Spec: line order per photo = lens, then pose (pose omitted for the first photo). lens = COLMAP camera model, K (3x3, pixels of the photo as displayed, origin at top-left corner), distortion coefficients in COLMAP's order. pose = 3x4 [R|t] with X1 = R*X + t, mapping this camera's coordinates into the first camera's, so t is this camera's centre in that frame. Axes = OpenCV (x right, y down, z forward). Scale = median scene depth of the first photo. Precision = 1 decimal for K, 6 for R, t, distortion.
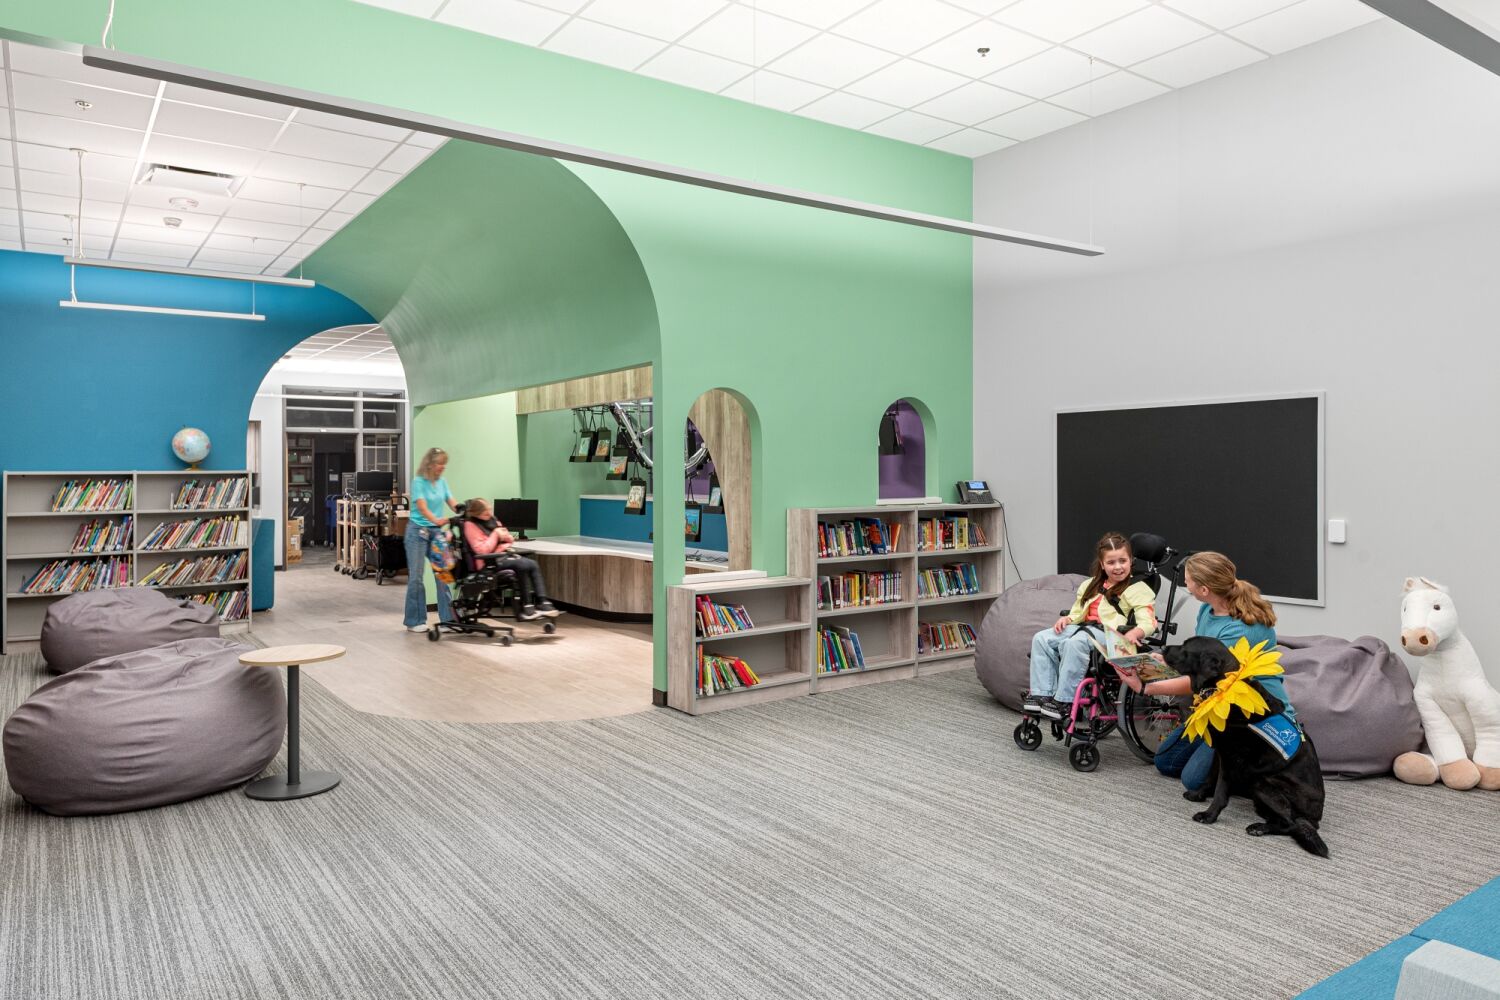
lens RADIAL K [[1003.8, 0, 745.2], [0, 1003.8, 467.1], [0, 0, 1]] dist [0.016334, -0.002666]
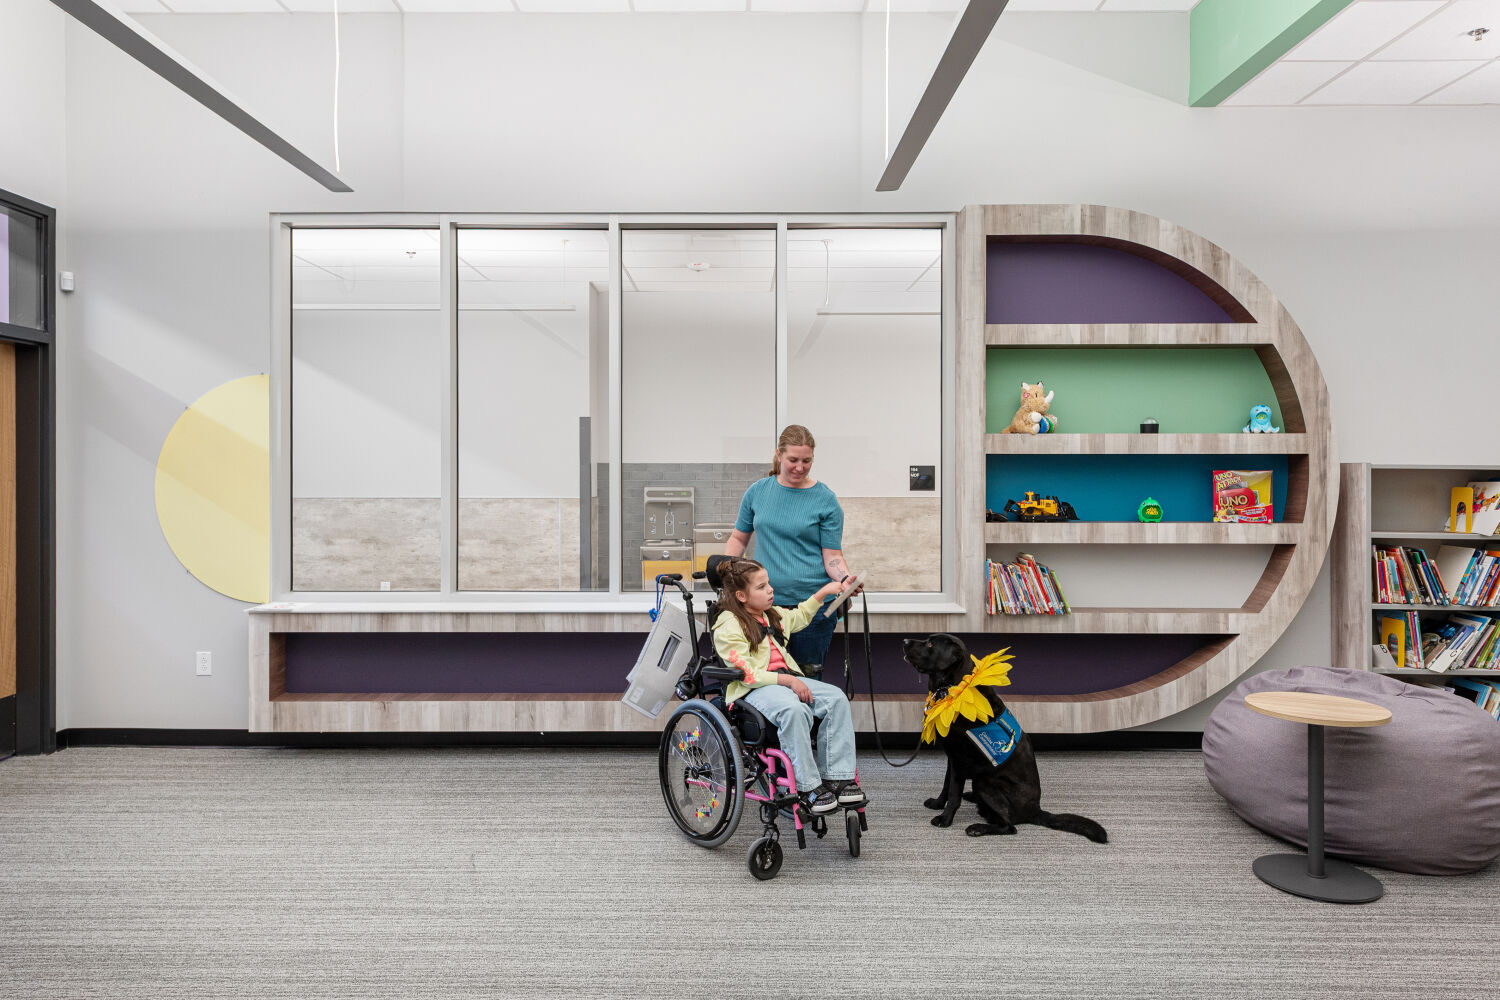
lens RADIAL K [[1003.8, 0, 745.2], [0, 1003.8, 467.1], [0, 0, 1]] dist [0.016334, -0.002666]
pose [[-0.575998, 0.004366, -0.817440, 0.305963], [0.006116, 0.999981, 0.001032, -0.000979], [0.817429, -0.004405, -0.576013, 0.771442]]
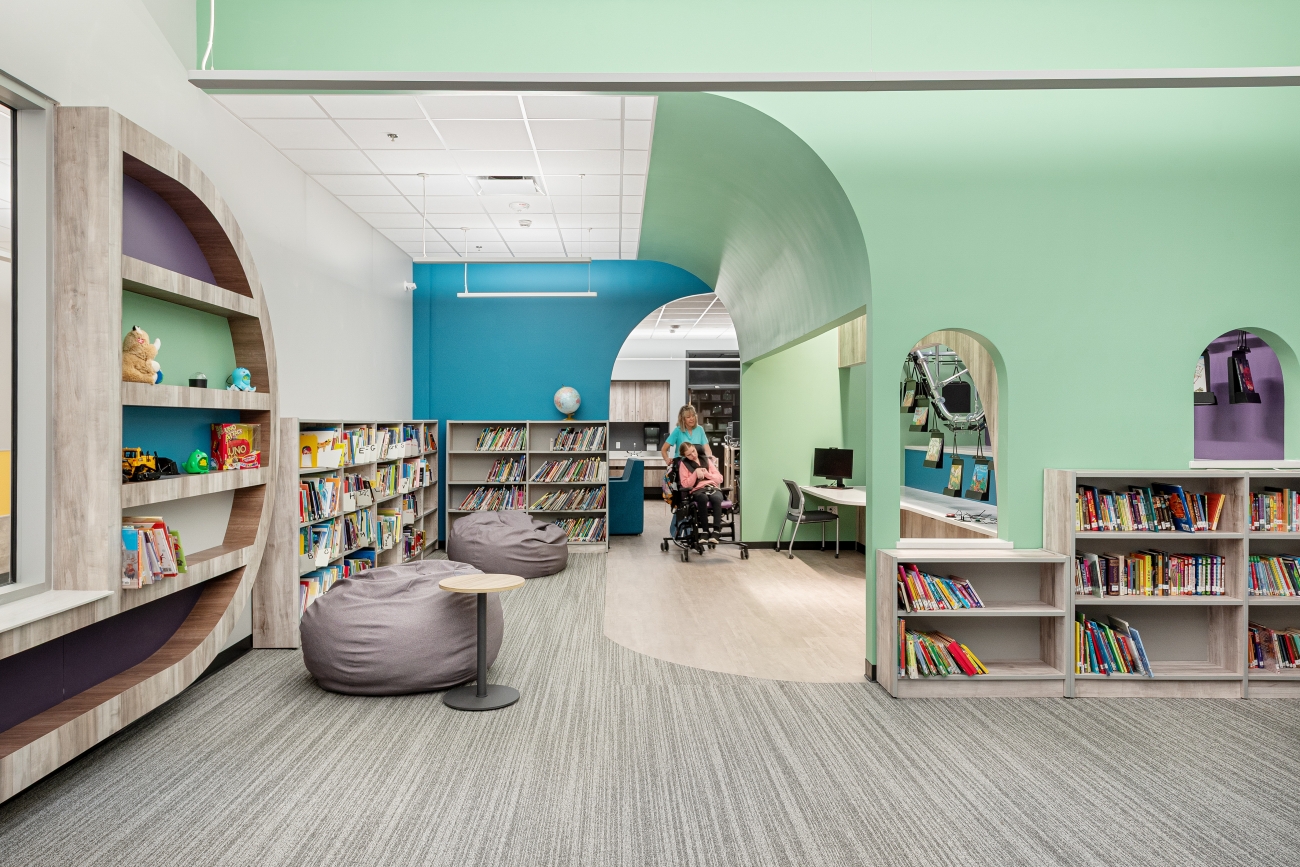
lens RADIAL K [[867.5, 0, 610.8], [0, 867.5, 422.7], [0, 0, 1]] dist [0.045699, -0.044294]
pose [[0.815387, 0.004952, -0.578895, 0.170239], [-0.001117, 0.999975, 0.006980, -0.001705], [0.578915, -0.005044, 0.815372, 0.199707]]
